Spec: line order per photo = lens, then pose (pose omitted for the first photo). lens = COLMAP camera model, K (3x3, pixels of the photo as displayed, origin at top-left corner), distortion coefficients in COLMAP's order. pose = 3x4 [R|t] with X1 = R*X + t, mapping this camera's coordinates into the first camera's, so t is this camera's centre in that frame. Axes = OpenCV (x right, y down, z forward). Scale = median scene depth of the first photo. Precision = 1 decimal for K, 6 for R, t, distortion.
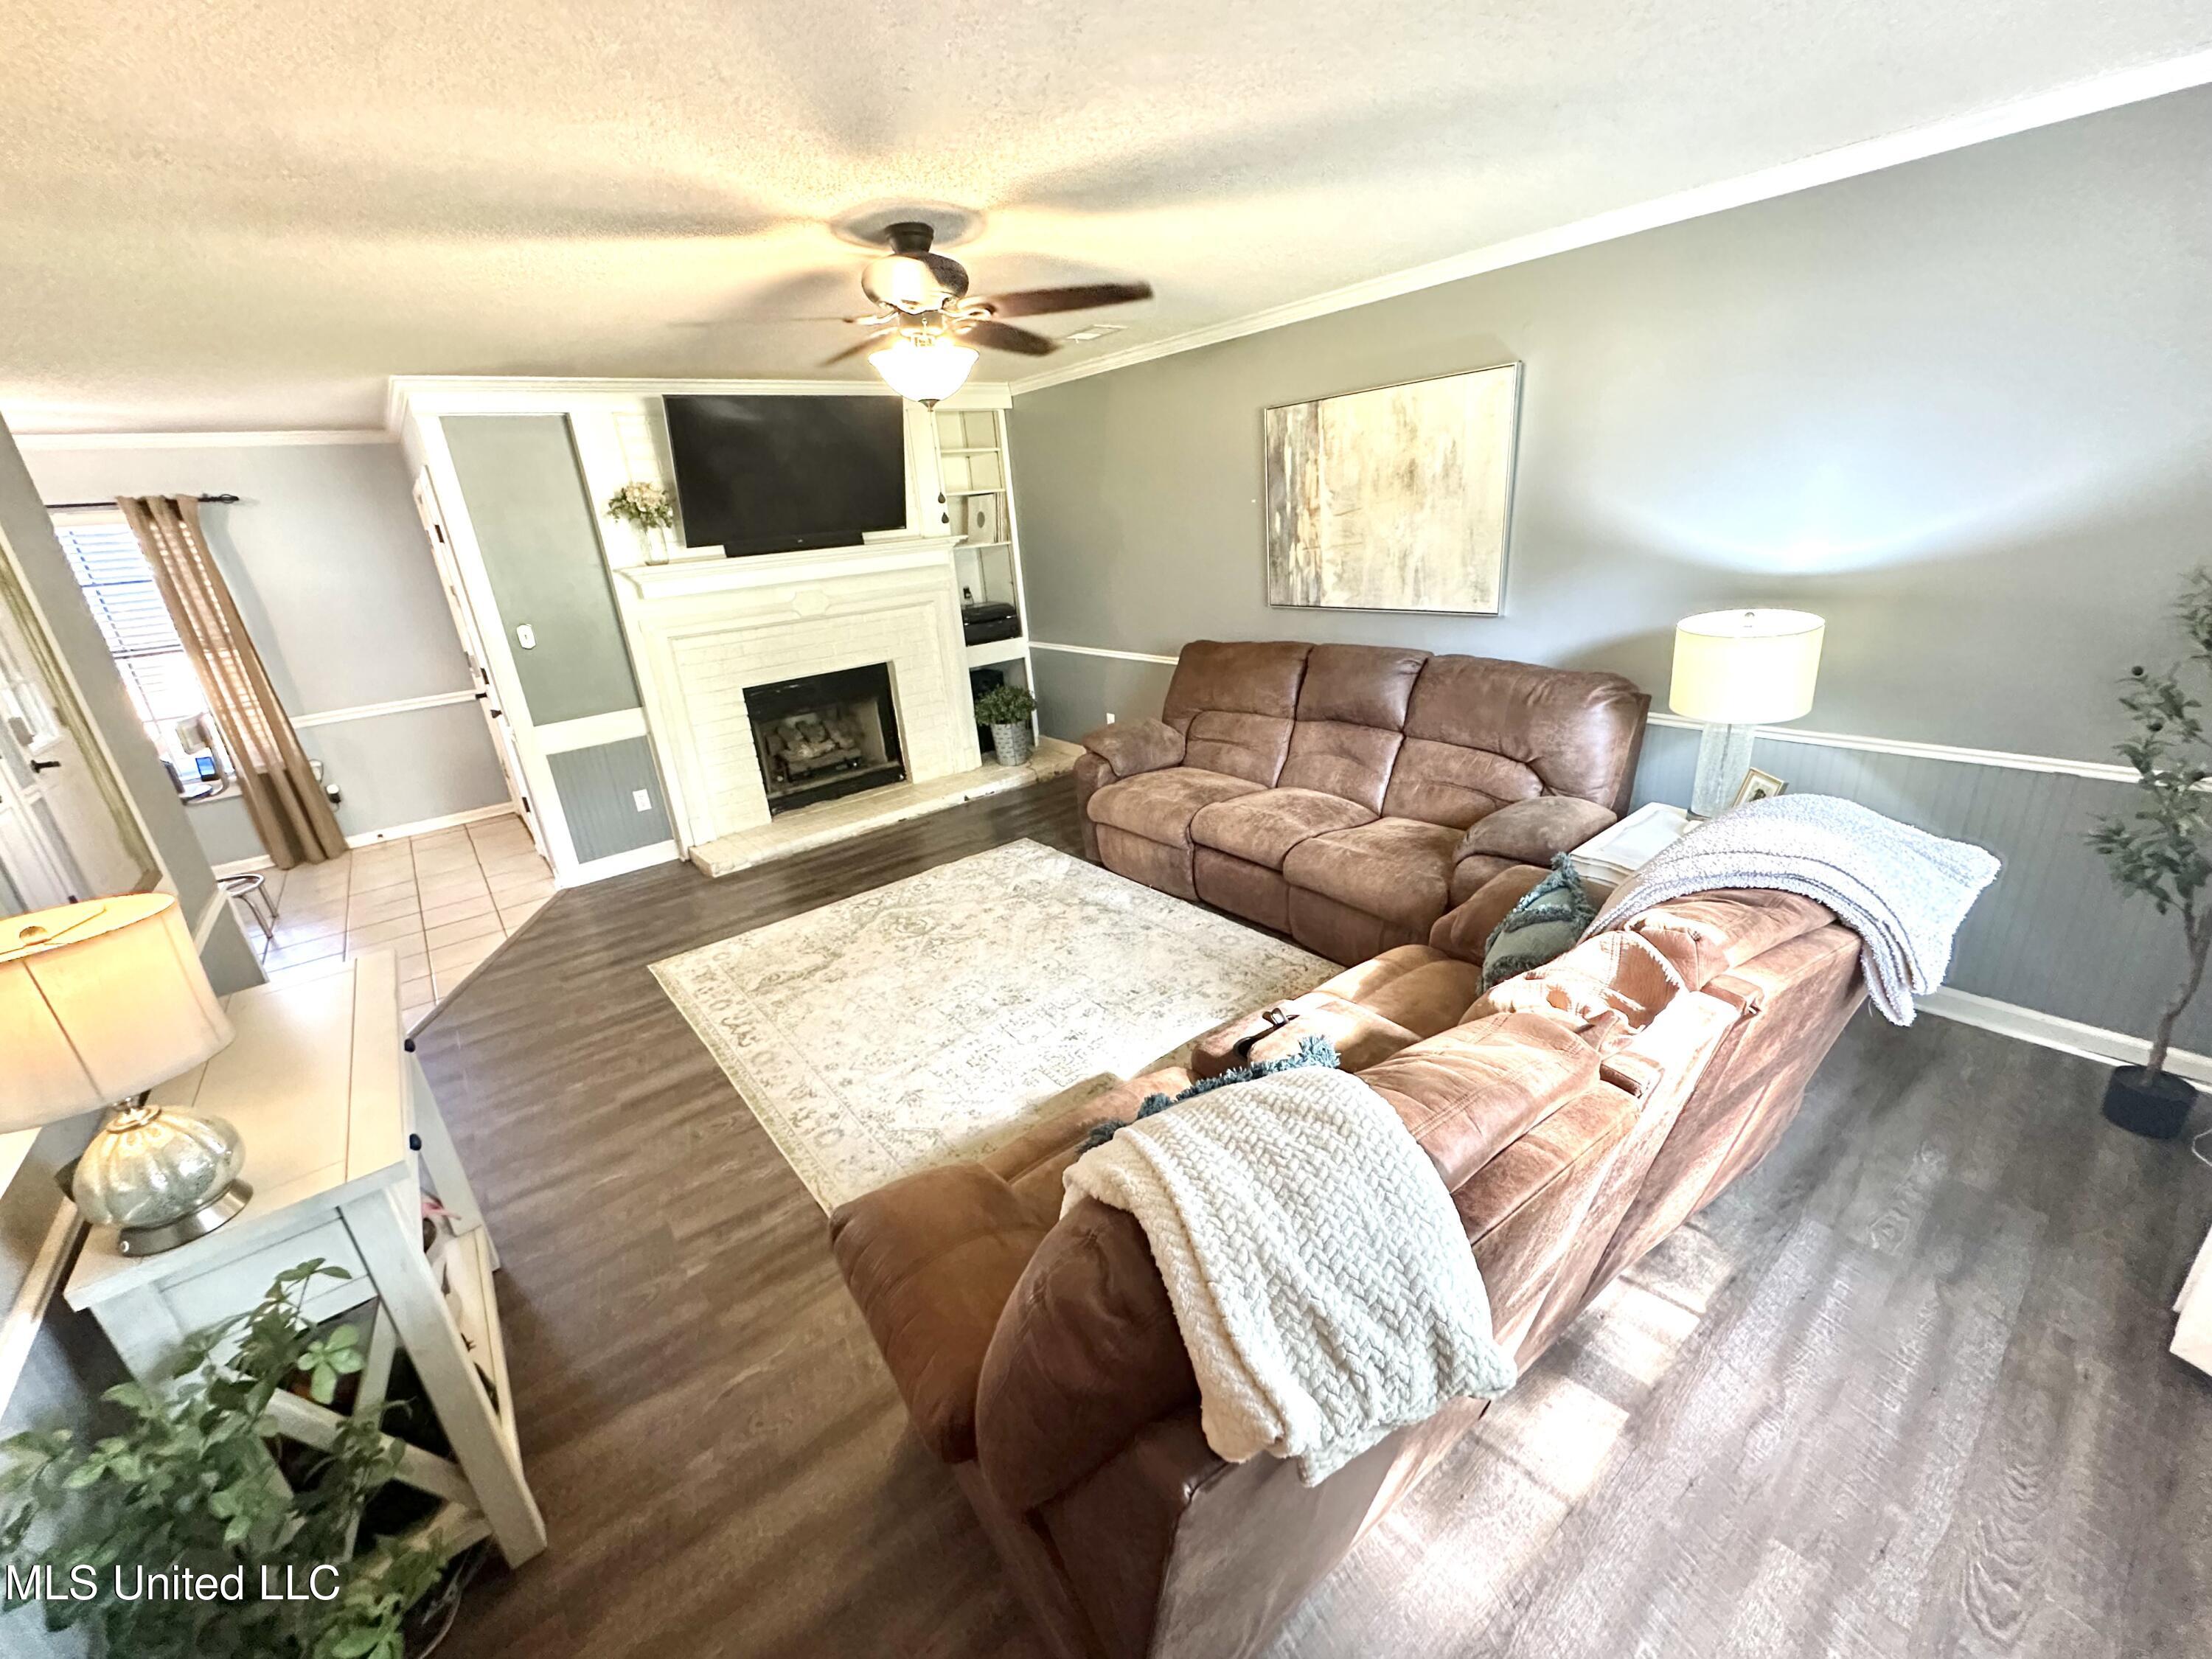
lens RADIAL K [[882.9, 0, 1105.0], [0, 882.9, 824.5], [0, 0, 1]] dist [-0.004071, 0.001344]
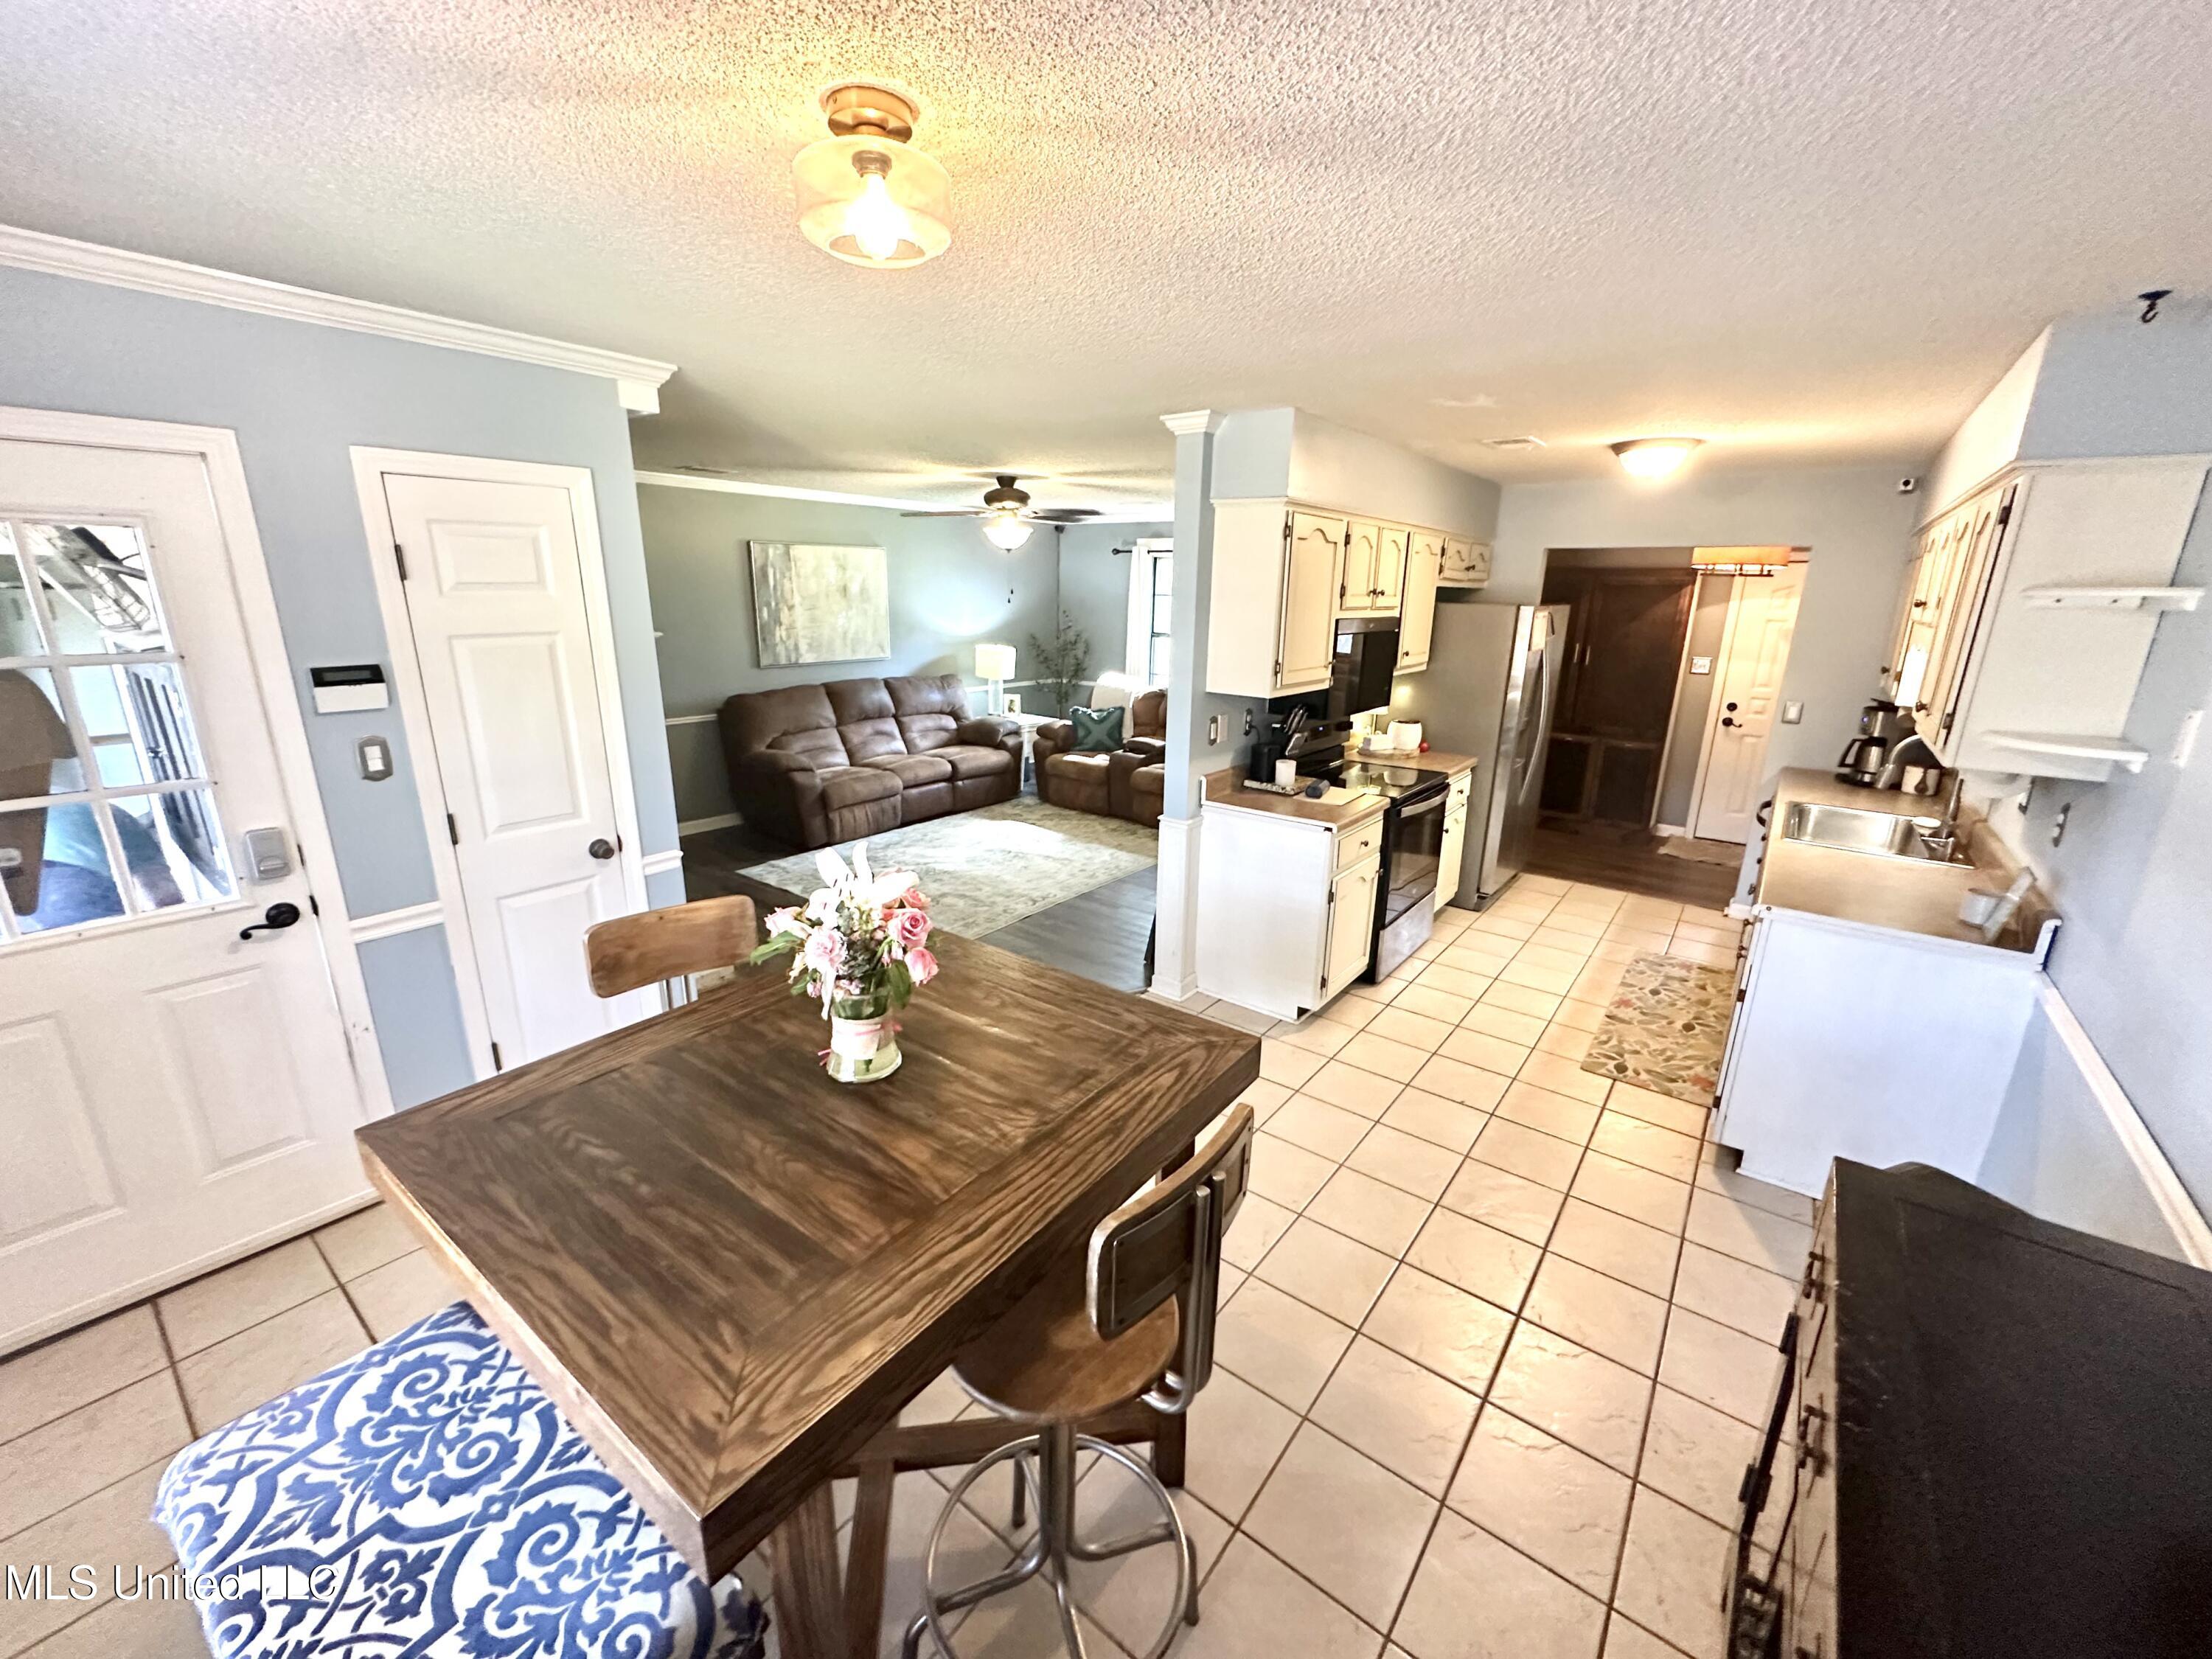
lens RADIAL K [[882.9, 0, 1105.3], [0, 882.9, 827.2], [0, 0, 1]] dist [-0.004071, 0.001344]
pose [[-0.232685, -0.185917, 0.954616, -1.654170], [0.331500, 0.907616, 0.257566, -0.222947], [-0.914311, 0.376388, -0.149558, 0.912948]]
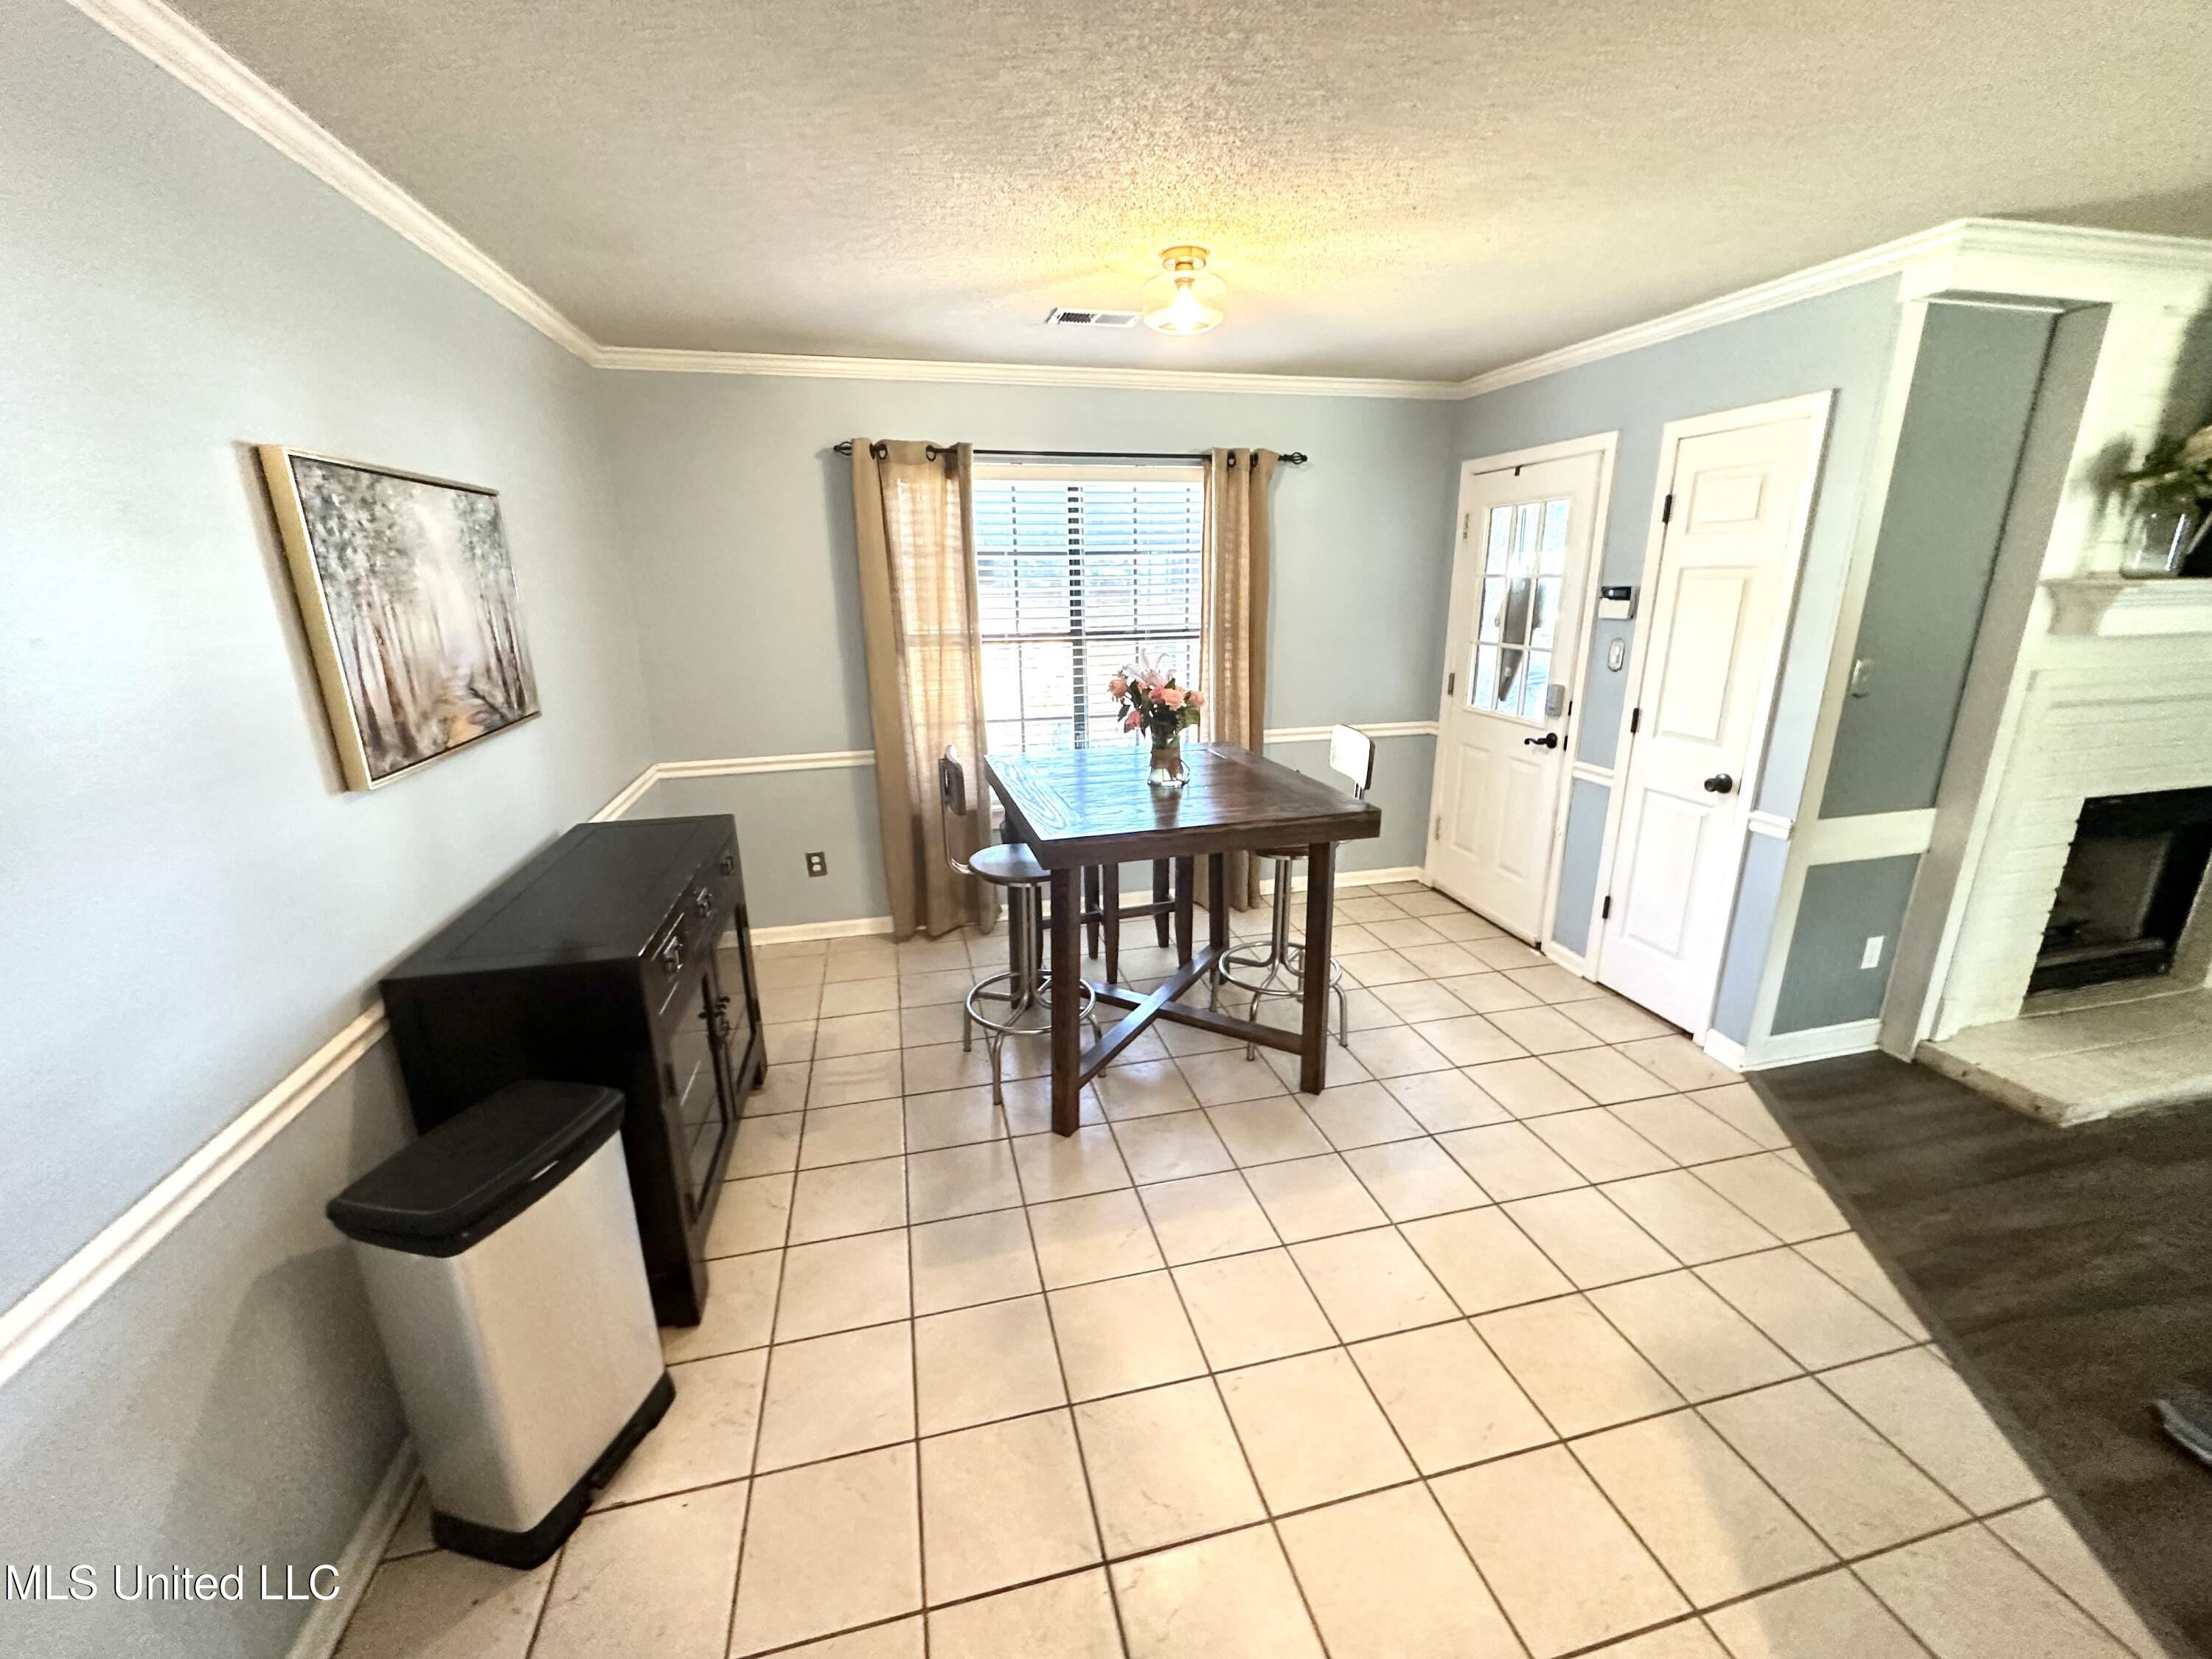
lens RADIAL K [[882.9, 0, 1104.6], [0, 882.9, 829.7], [0, 0, 1]] dist [-0.004071, 0.001344]
pose [[0.902544, 0.185993, -0.388358, -1.006971], [-0.201958, 0.979394, -0.000296, -0.004014], [0.380300, 0.078699, 0.921509, 0.286658]]
